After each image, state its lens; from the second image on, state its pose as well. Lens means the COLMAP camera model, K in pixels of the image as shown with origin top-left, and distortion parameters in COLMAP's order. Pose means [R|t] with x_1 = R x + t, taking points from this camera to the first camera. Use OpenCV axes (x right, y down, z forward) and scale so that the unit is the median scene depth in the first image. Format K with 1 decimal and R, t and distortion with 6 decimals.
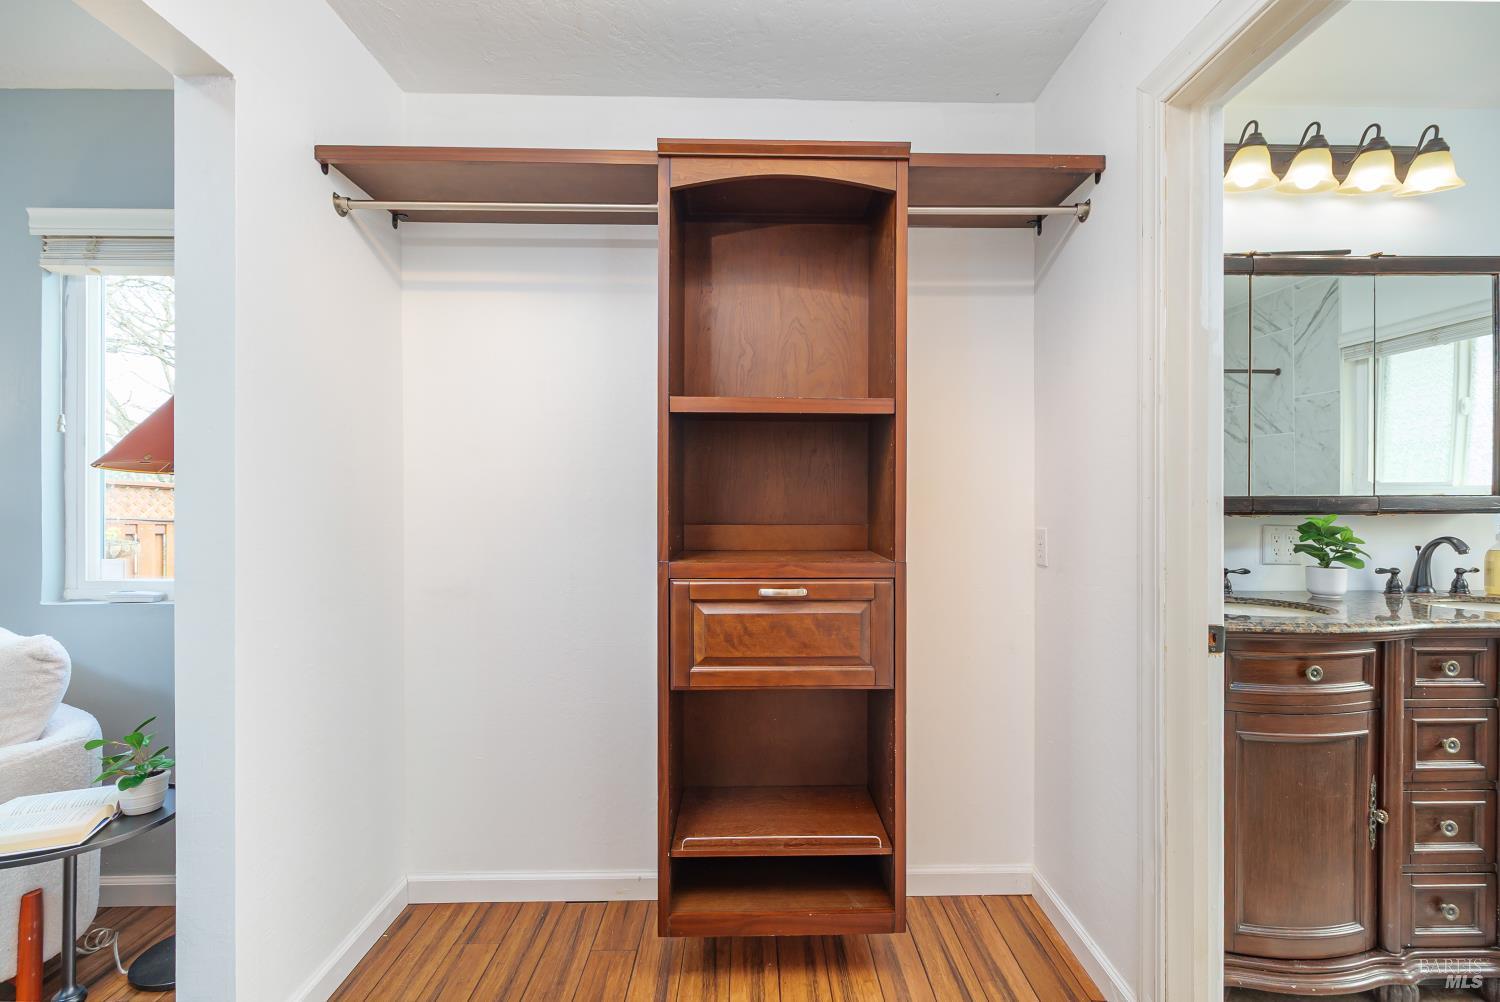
lens RADIAL K [[659.2, 0, 779.3], [0, 659.2, 494.1], [0, 0, 1]] dist [-0.001696, -0.000038]
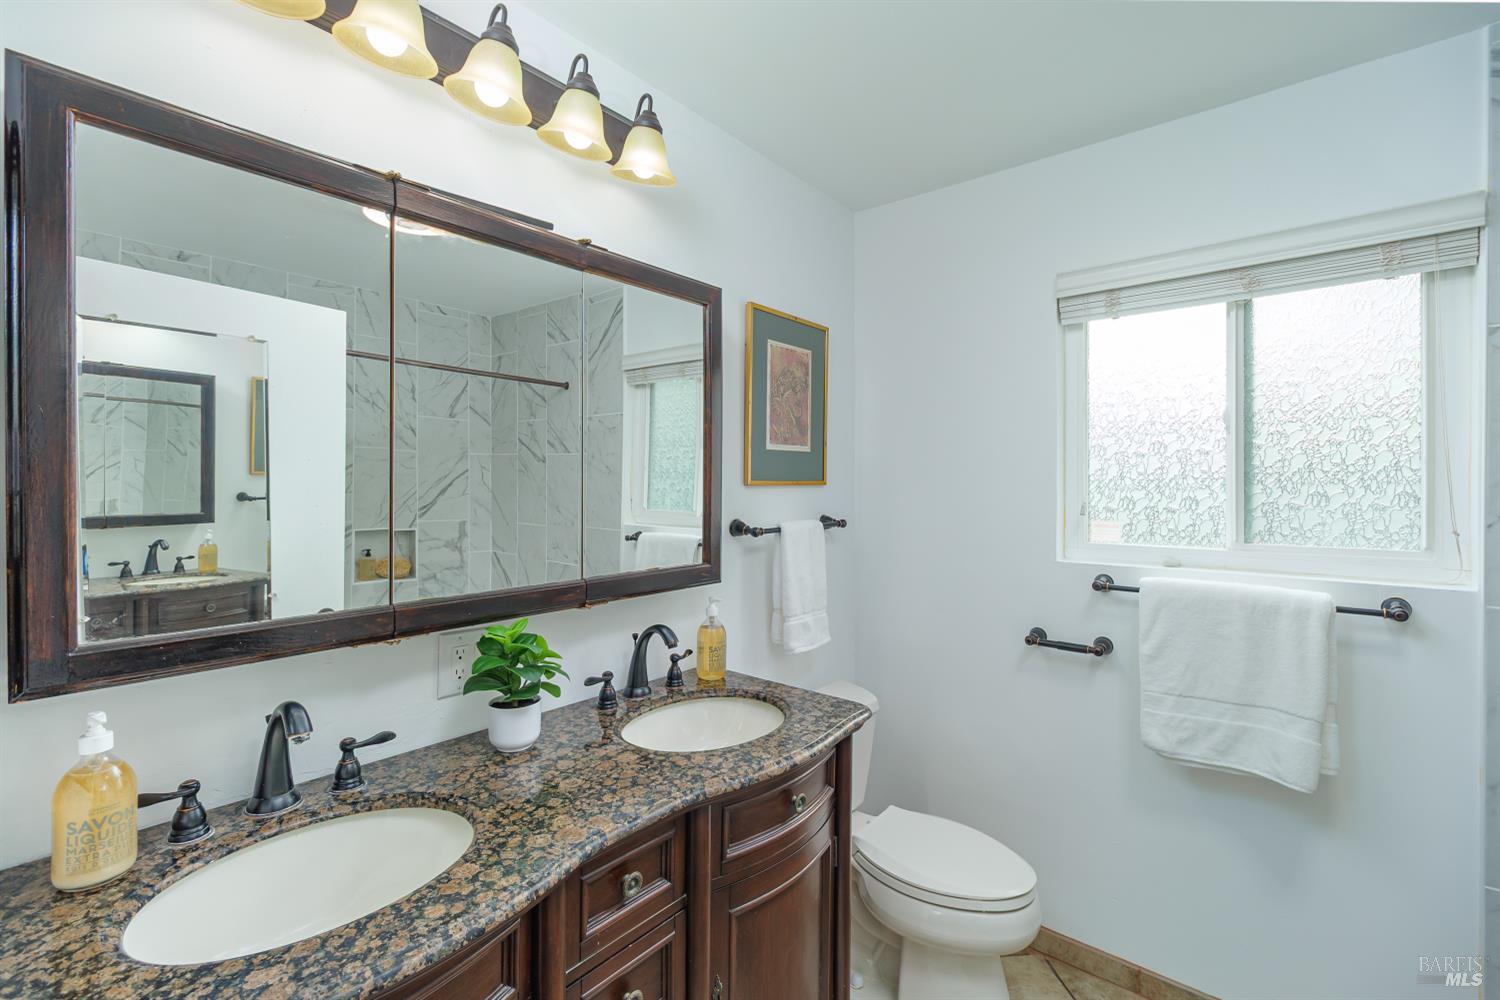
lens RADIAL K [[659.2, 0, 779.3], [0, 659.2, 493.1], [0, 0, 1]] dist [-0.001696, -0.000038]
pose [[0.635936, -0.009723, 0.771681, 0.486421], [0.000513, 0.999926, 0.012176, -0.098763], [-0.771742, -0.007347, 0.635894, 0.379227]]
